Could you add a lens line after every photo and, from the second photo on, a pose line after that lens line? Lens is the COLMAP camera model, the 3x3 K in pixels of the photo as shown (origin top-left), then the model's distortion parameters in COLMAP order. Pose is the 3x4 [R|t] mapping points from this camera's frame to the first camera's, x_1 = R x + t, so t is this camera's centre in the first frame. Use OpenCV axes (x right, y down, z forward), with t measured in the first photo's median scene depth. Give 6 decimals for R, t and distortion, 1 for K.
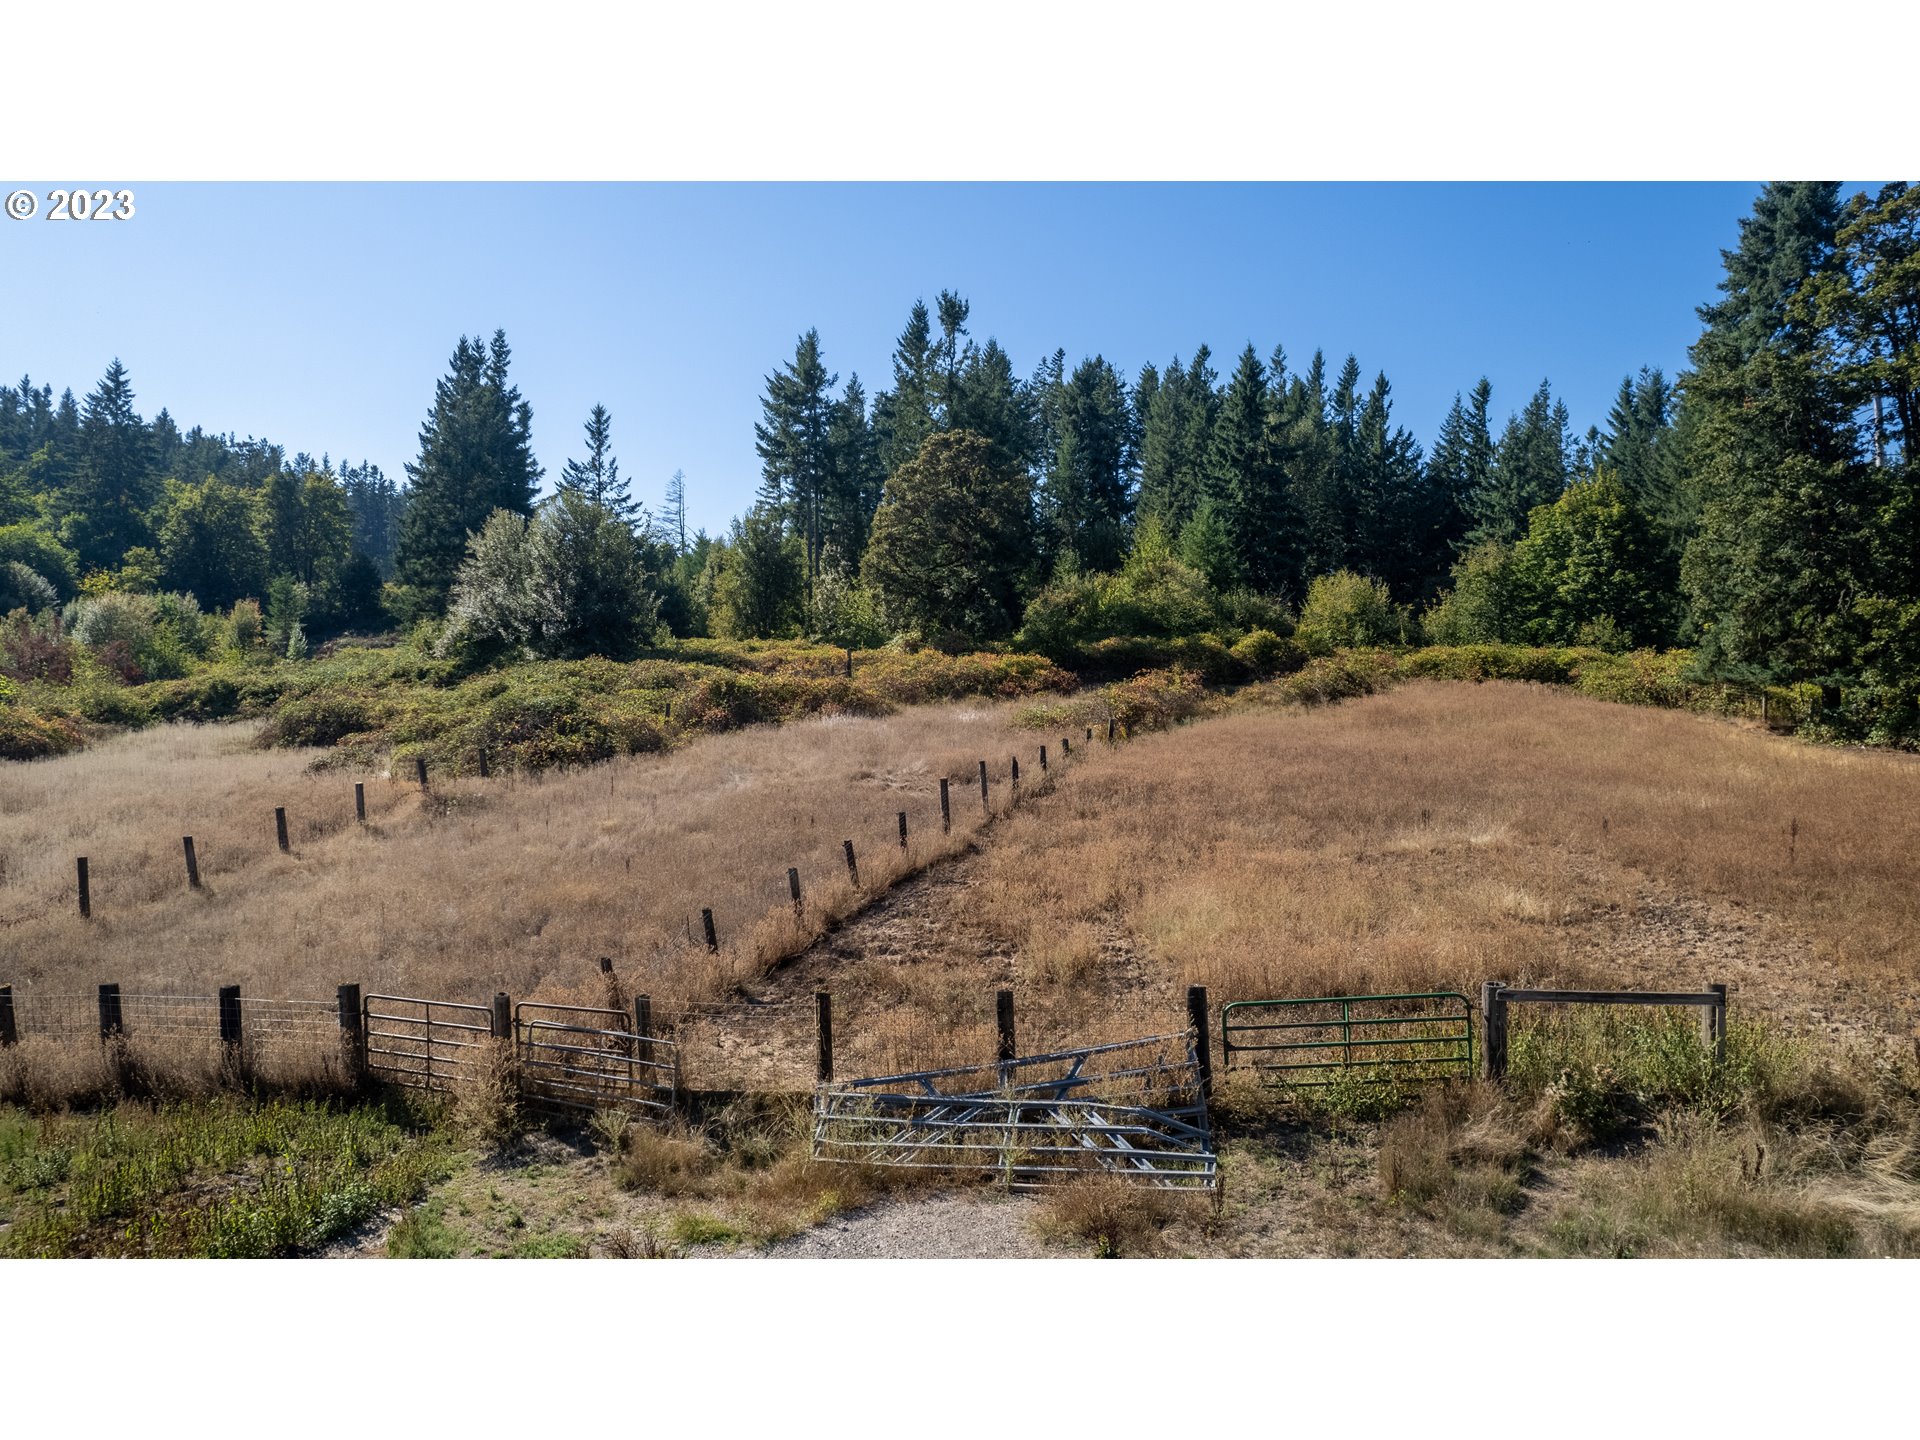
lens RADIAL K [[1237.0, 0, 956.5], [0, 1237.0, 722.3], [0, 0, 1]] dist [-0.079364, 0.076884]
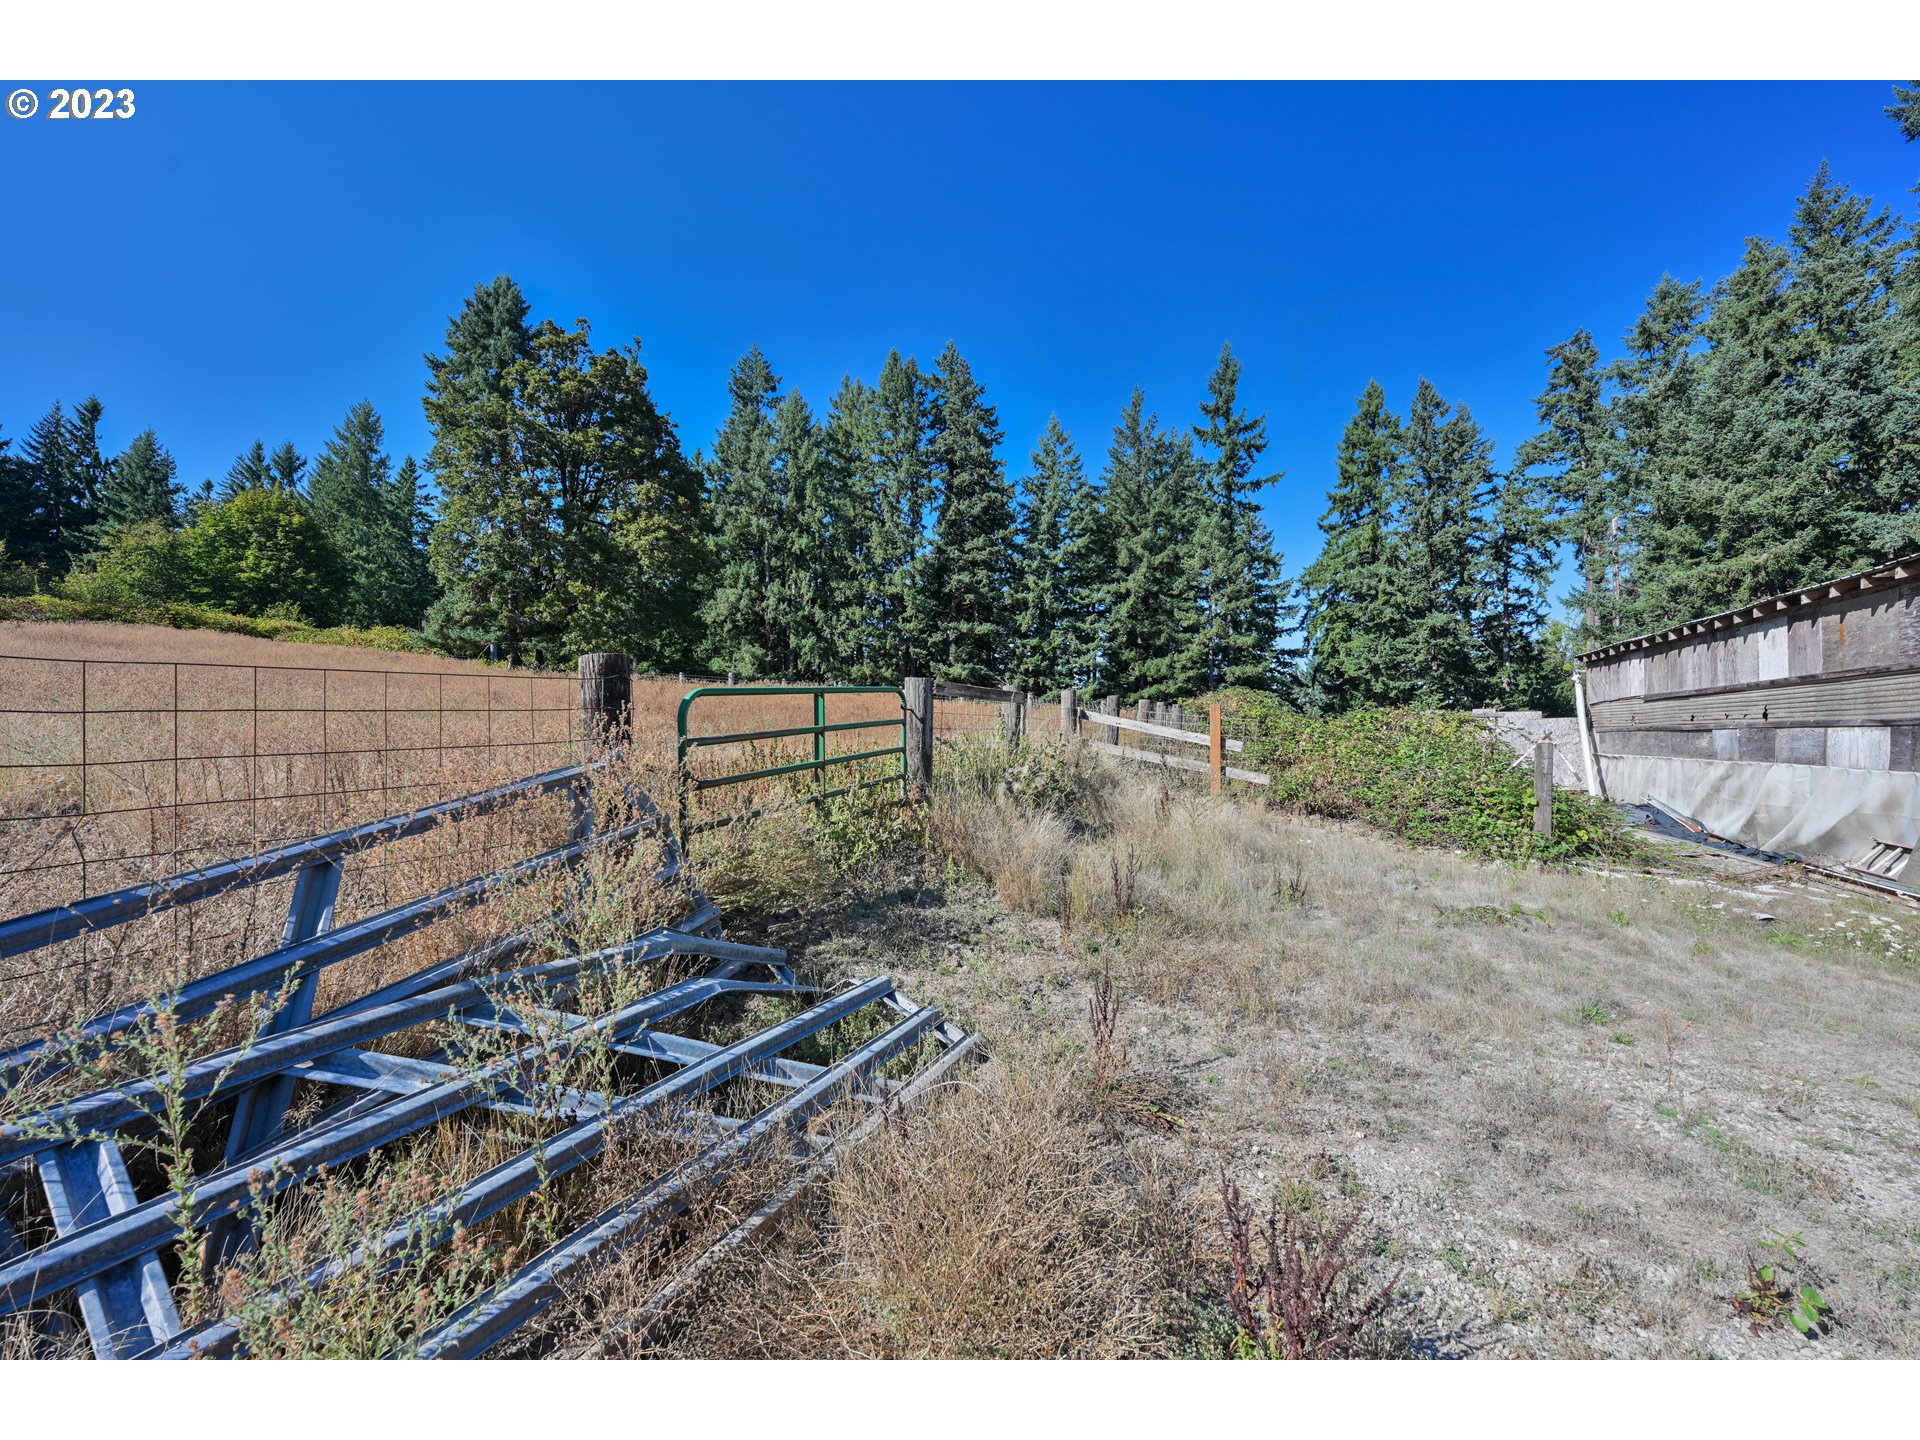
lens RADIAL K [[764.2, 0, 954.8], [0, 764.2, 725.8], [0, 0, 1]] dist [0.001397, -0.000181]
pose [[0.275845, 0.015668, 0.961075, -0.005995], [0.006297, 0.999816, -0.018107, 0.049948], [-0.961182, 0.011047, 0.275695, 0.164763]]
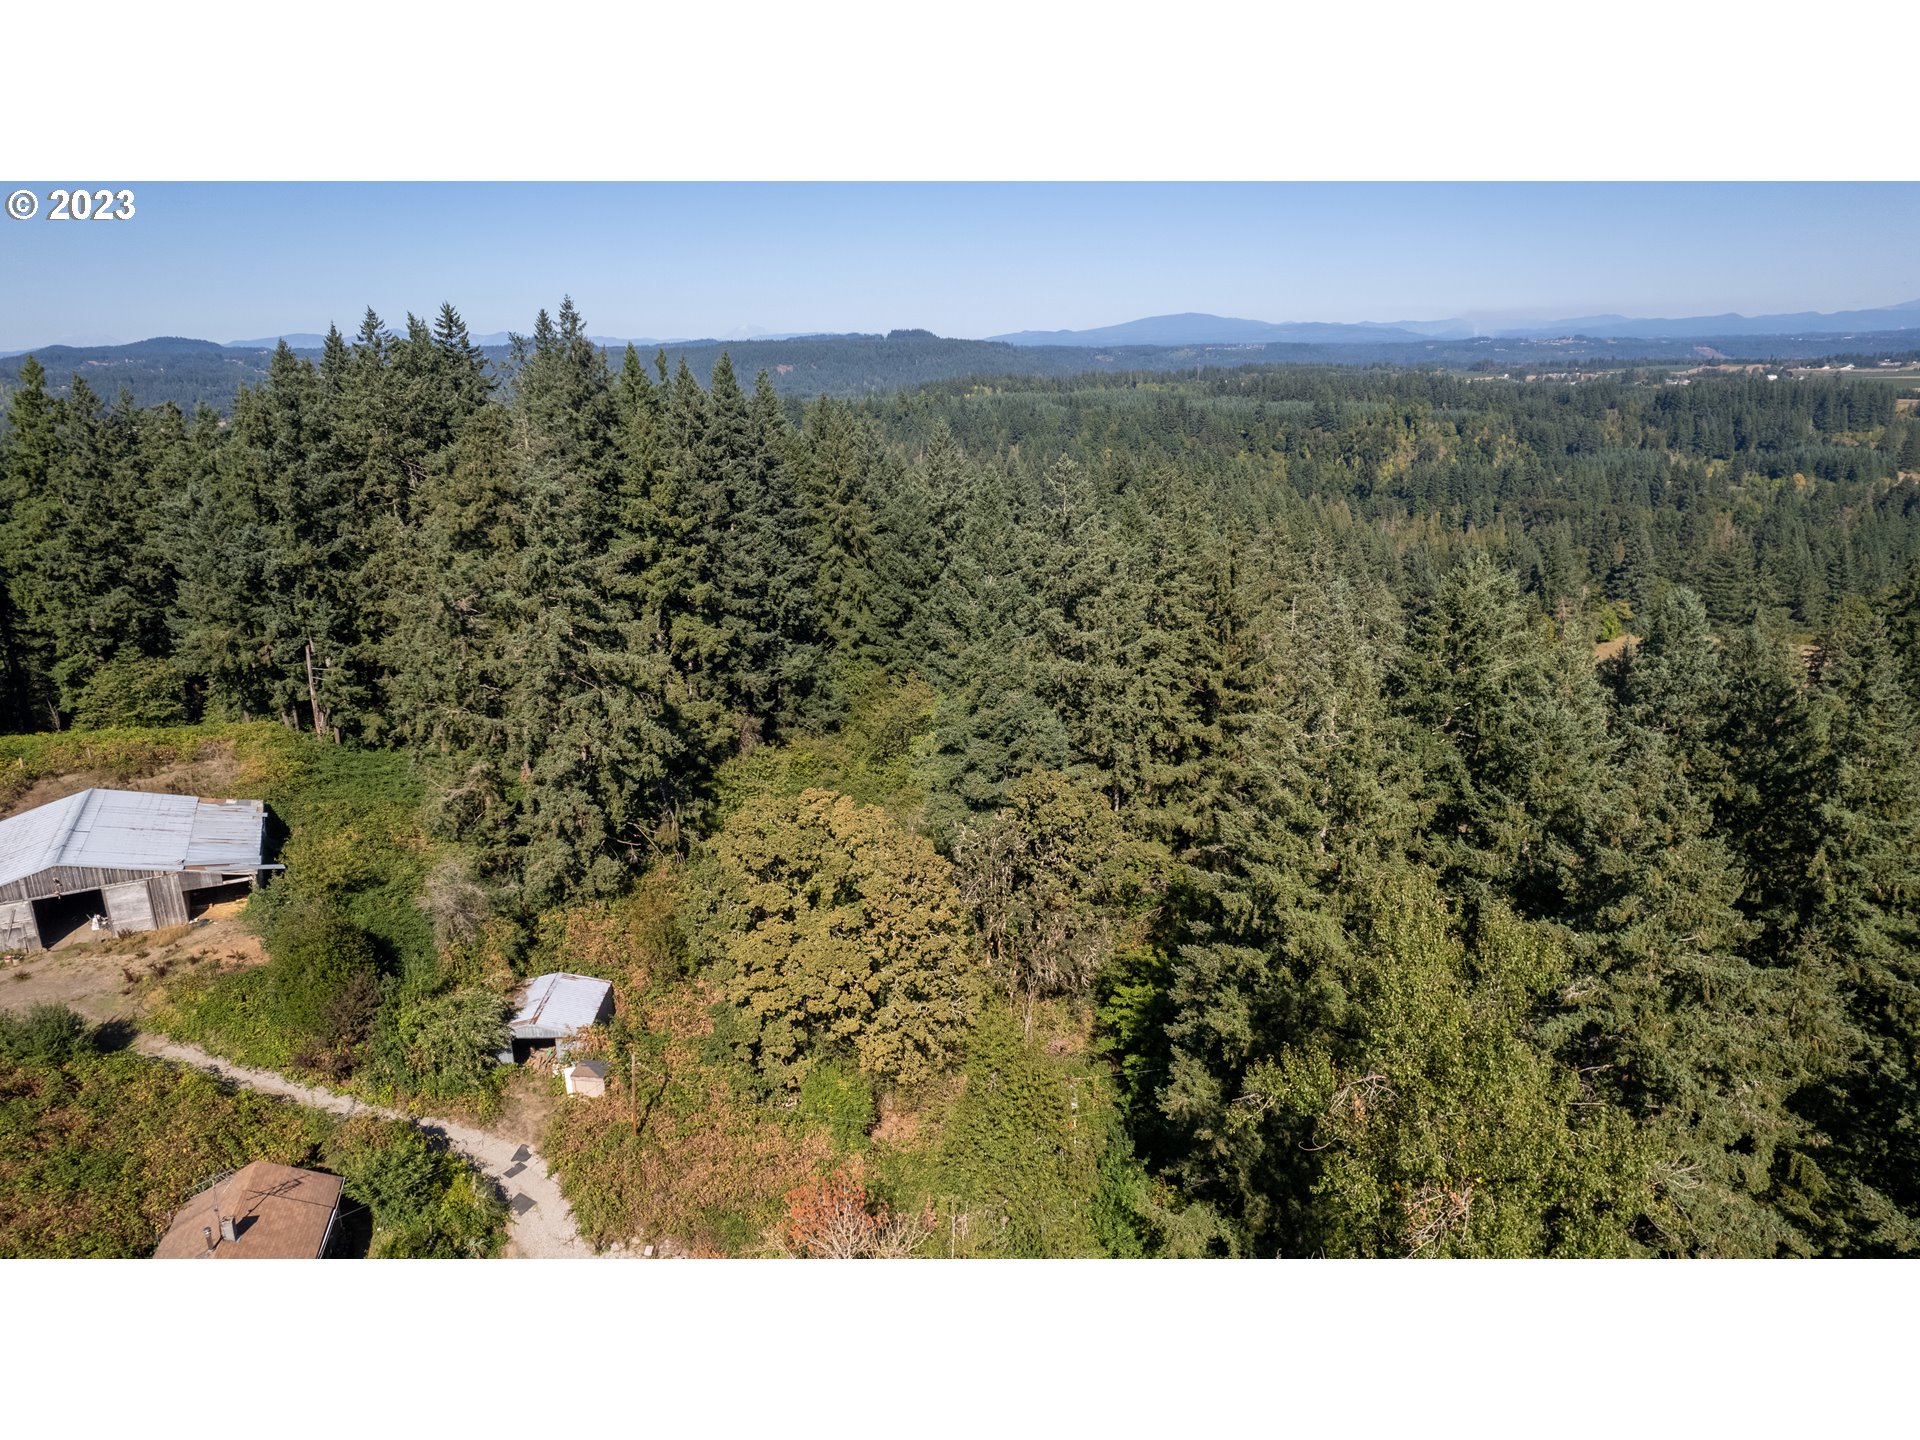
lens RADIAL K [[1237.0, 0, 956.5], [0, 1237.0, 722.3], [0, 0, 1]] dist [-0.079364, 0.076884]
pose [[-0.596590, -0.222532, 0.771077, -1.105629], [0.013762, 0.957811, 0.287071, -0.386060], [-0.802428, 0.181875, -0.568357, -0.066734]]
